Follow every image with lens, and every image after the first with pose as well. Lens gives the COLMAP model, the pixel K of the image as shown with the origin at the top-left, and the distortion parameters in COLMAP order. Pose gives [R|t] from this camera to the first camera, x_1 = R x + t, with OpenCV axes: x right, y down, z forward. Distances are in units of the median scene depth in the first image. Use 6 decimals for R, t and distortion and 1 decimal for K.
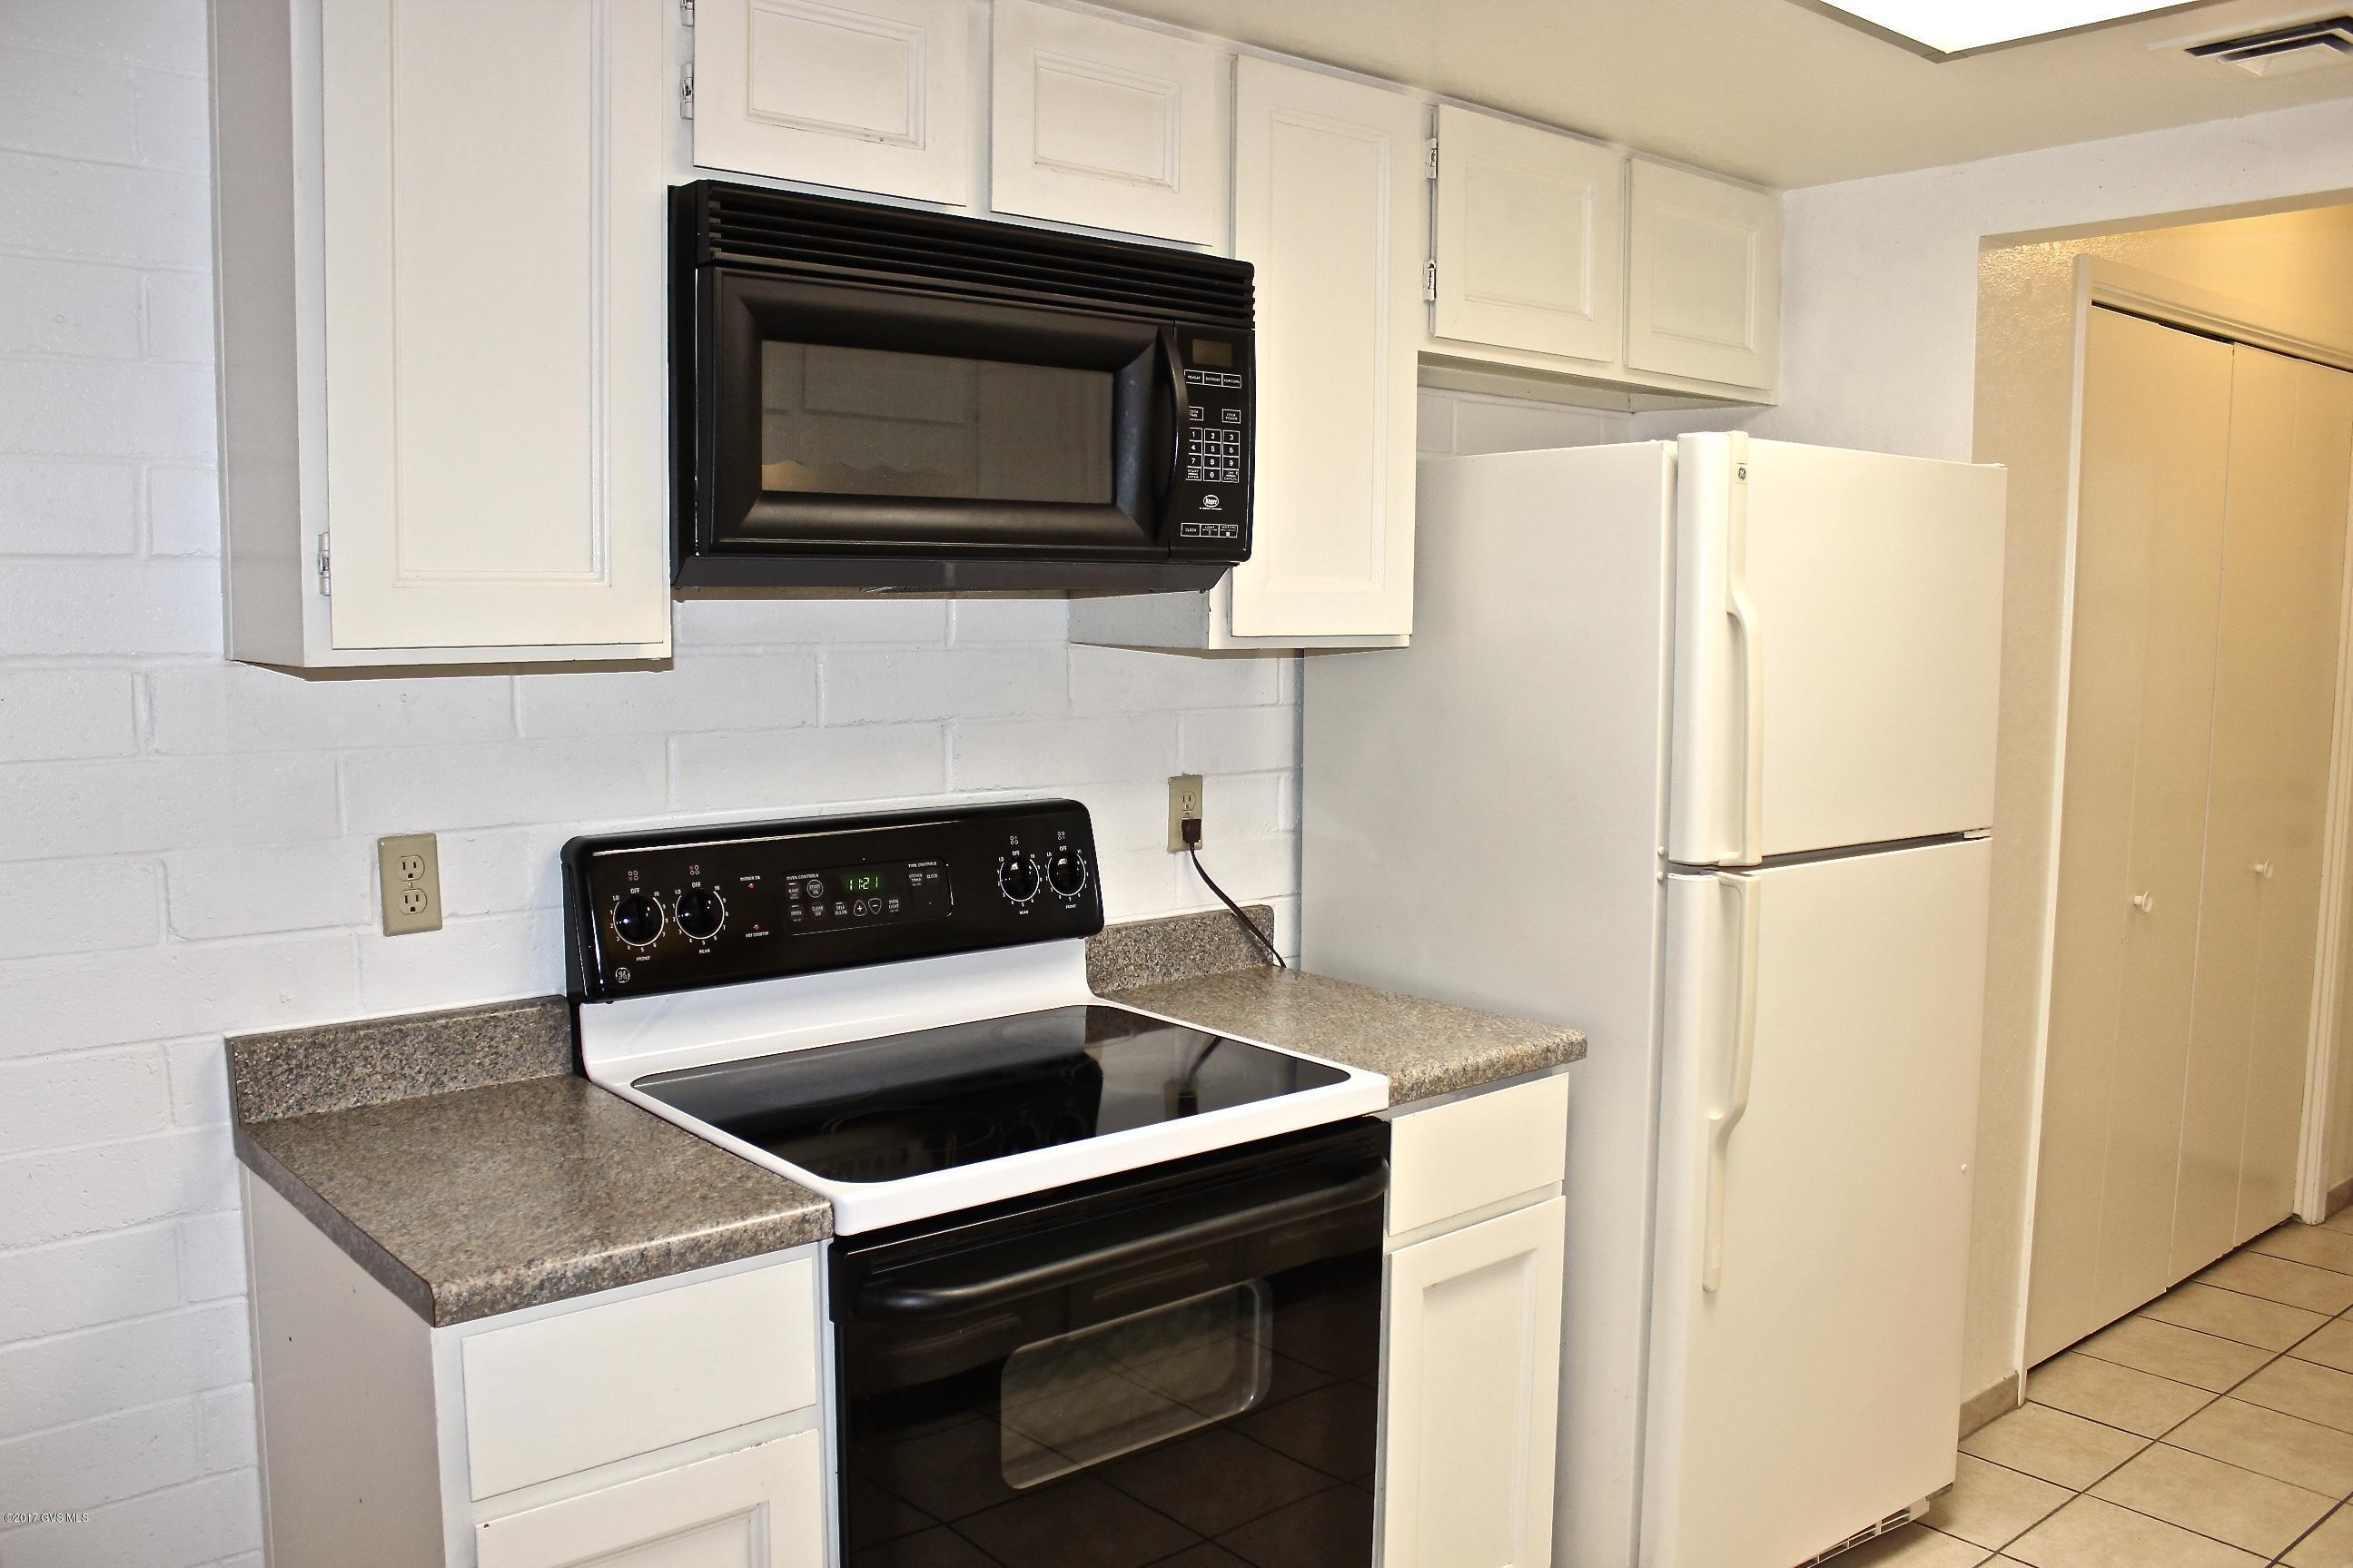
lens RADIAL K [[2024.8, 0, 1171.7], [0, 2024.8, 811.8], [0, 0, 1]] dist [-0.133514, 0.012161]
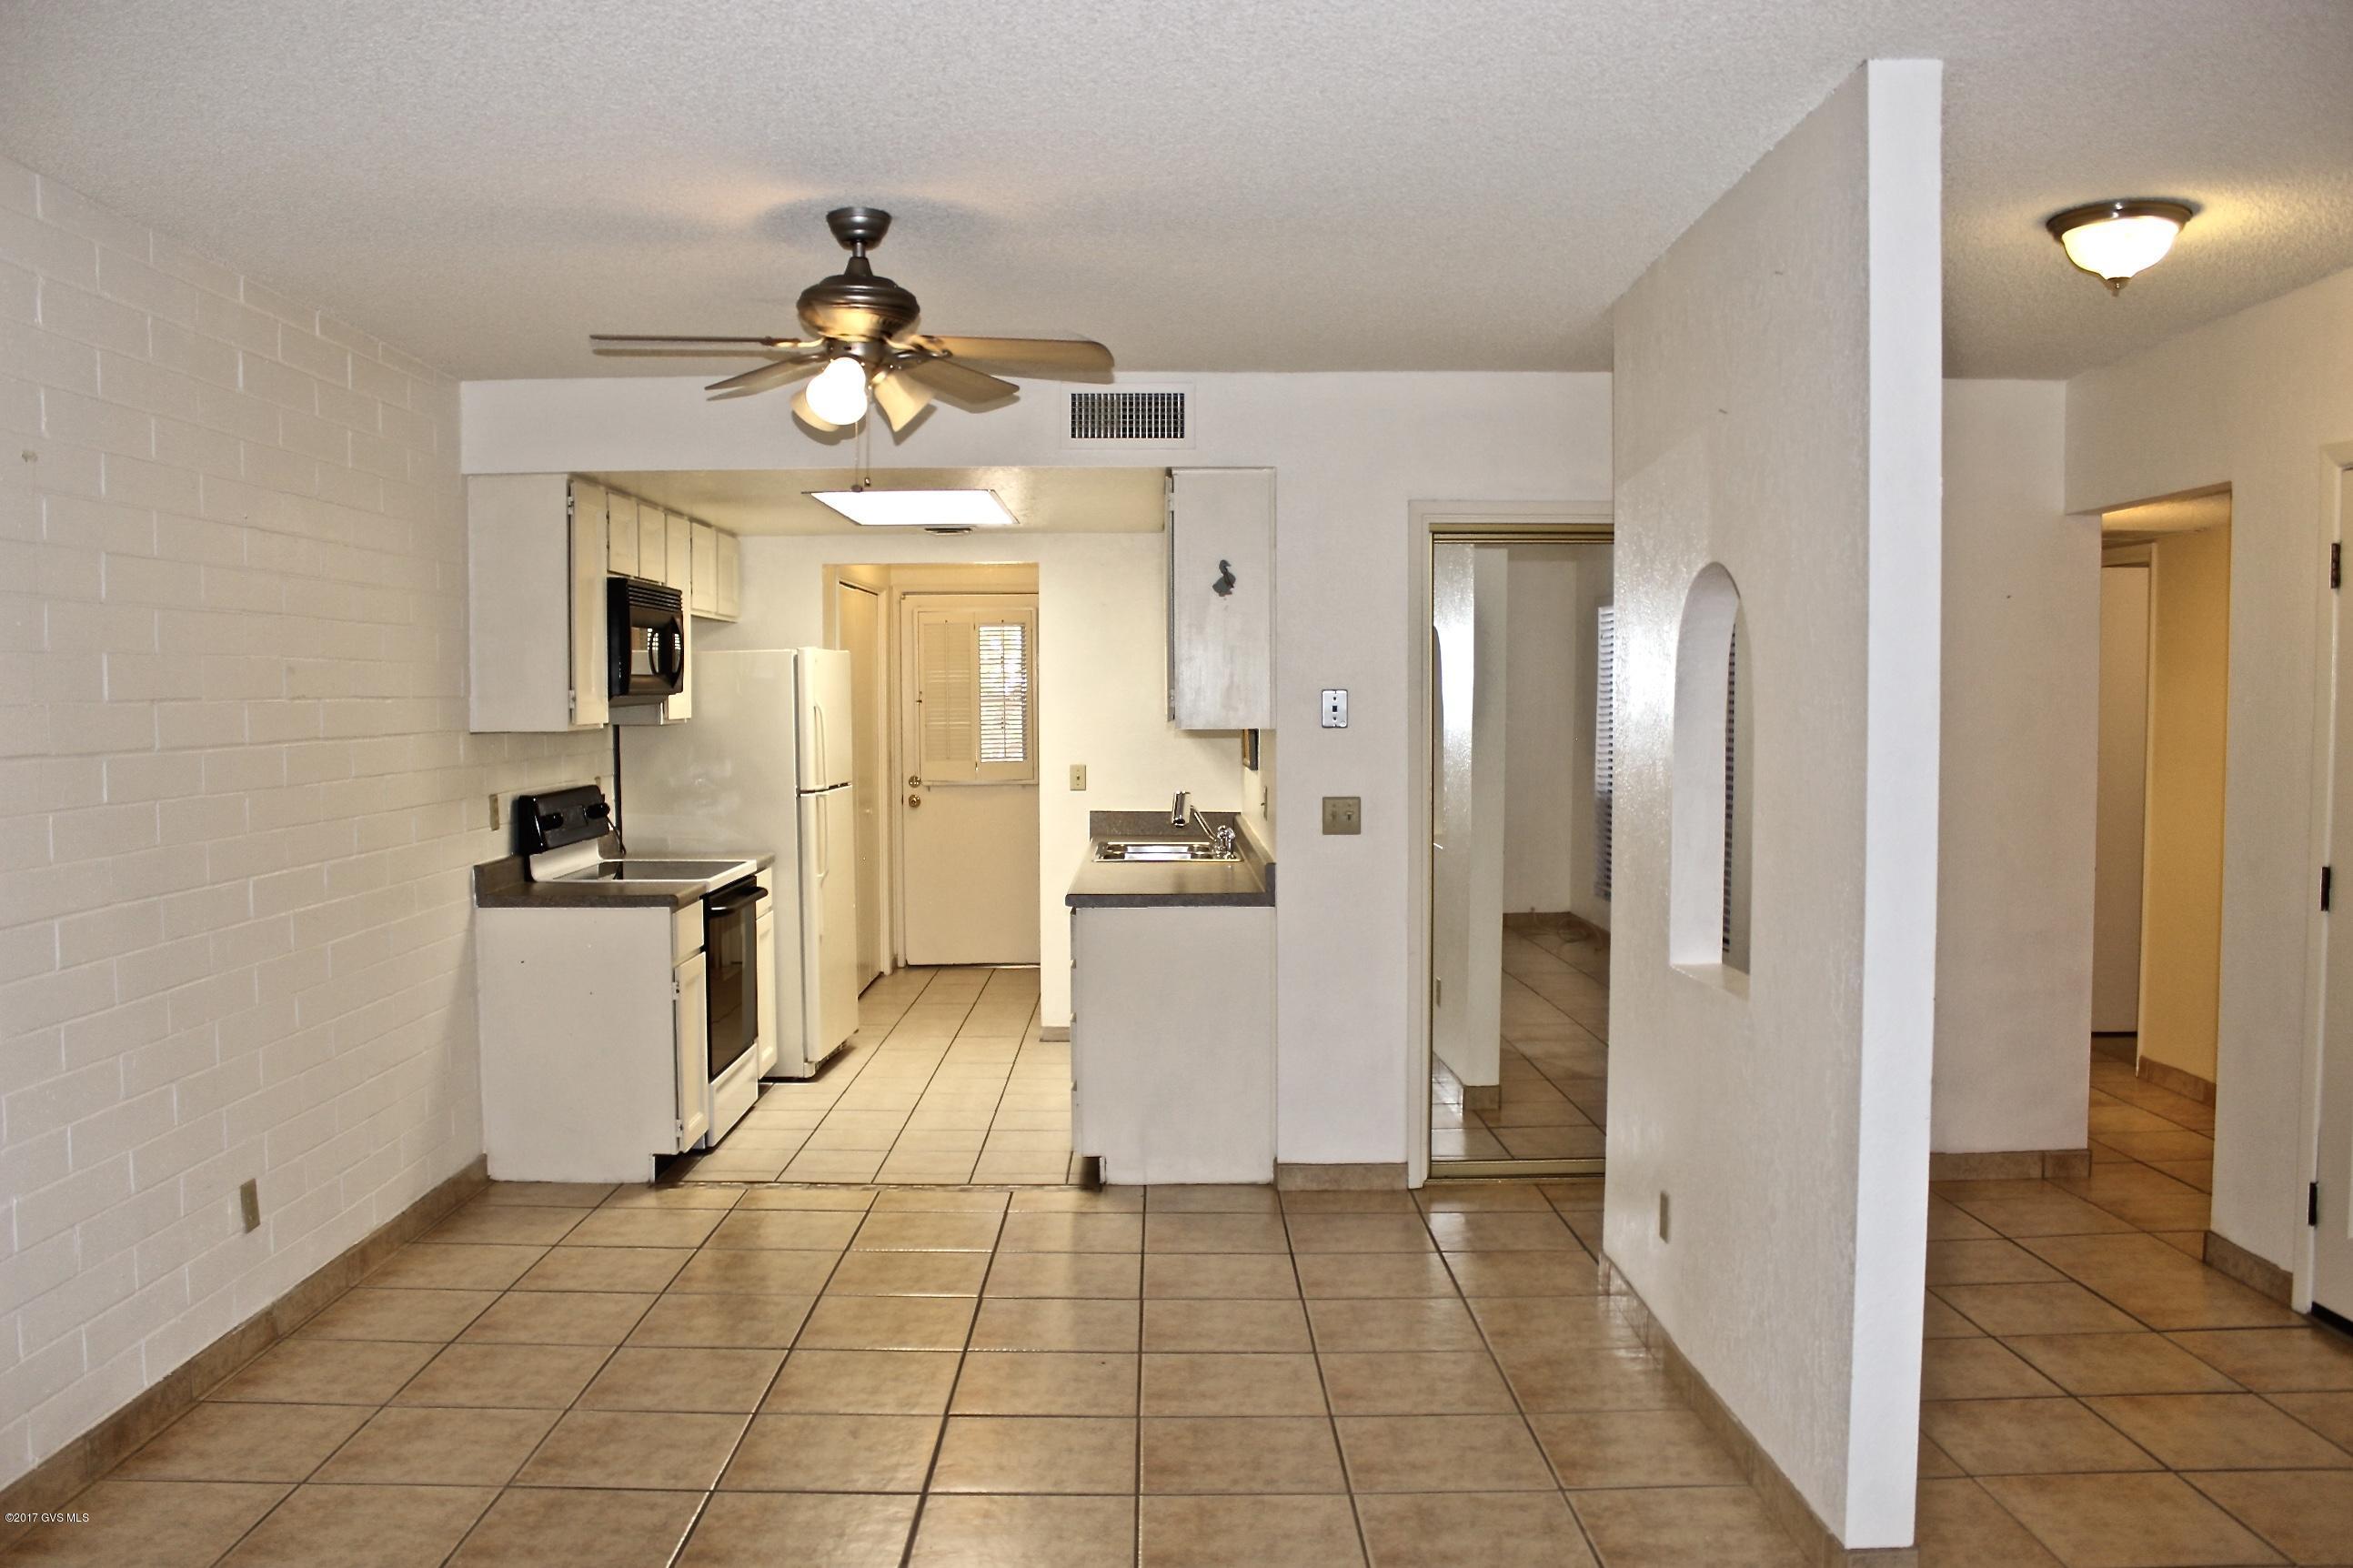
lens RADIAL K [[1972.3, 0, 1176.5], [0, 1972.3, 784.0], [0, 0, 1]] dist [-0.102409, 0.004500]
pose [[0.654505, -0.051497, 0.754302, -1.603611], [0.093342, 0.995549, -0.013025, 0.107045], [-0.750273, 0.078933, 0.656399, -1.348670]]
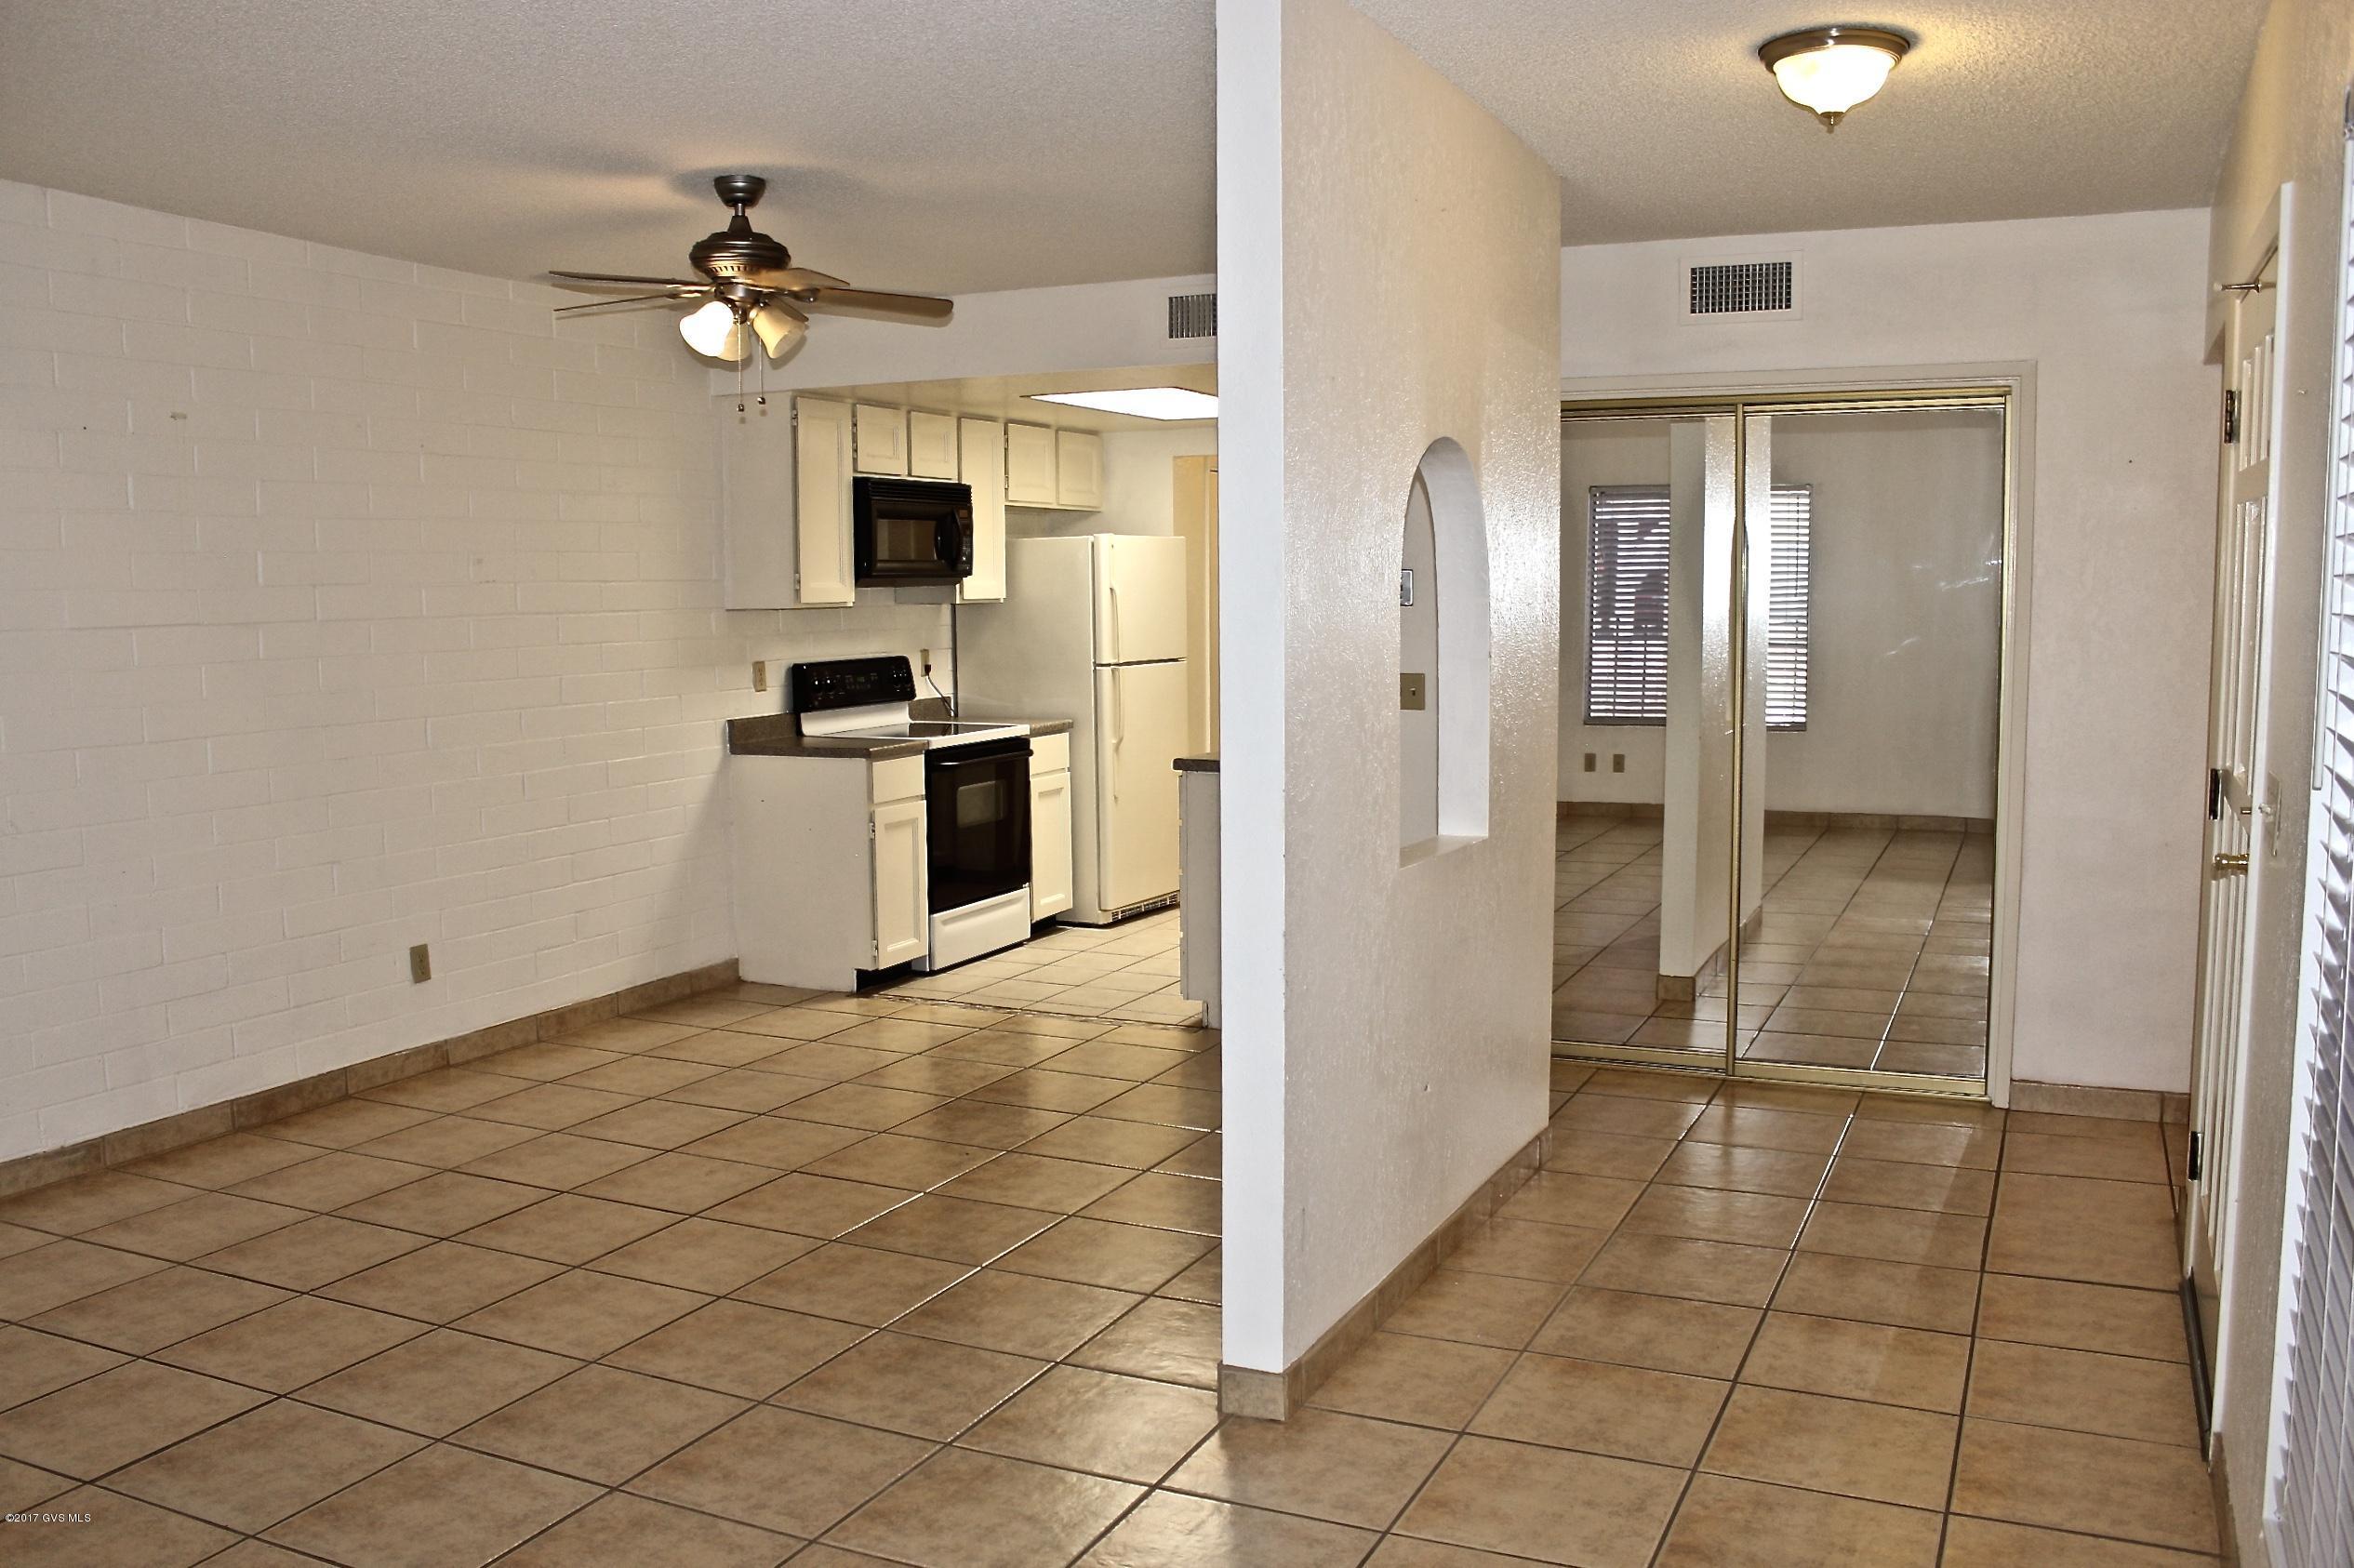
lens RADIAL K [[2025.9, 0, 1172.2], [0, 2025.9, 811.8], [0, 0, 1]] dist [-0.133514, 0.012161]
pose [[0.917596, -0.063955, 0.392336, -0.963350], [0.060575, 0.997943, 0.021003, 0.206511], [-0.392872, 0.004494, 0.919582, -2.115030]]
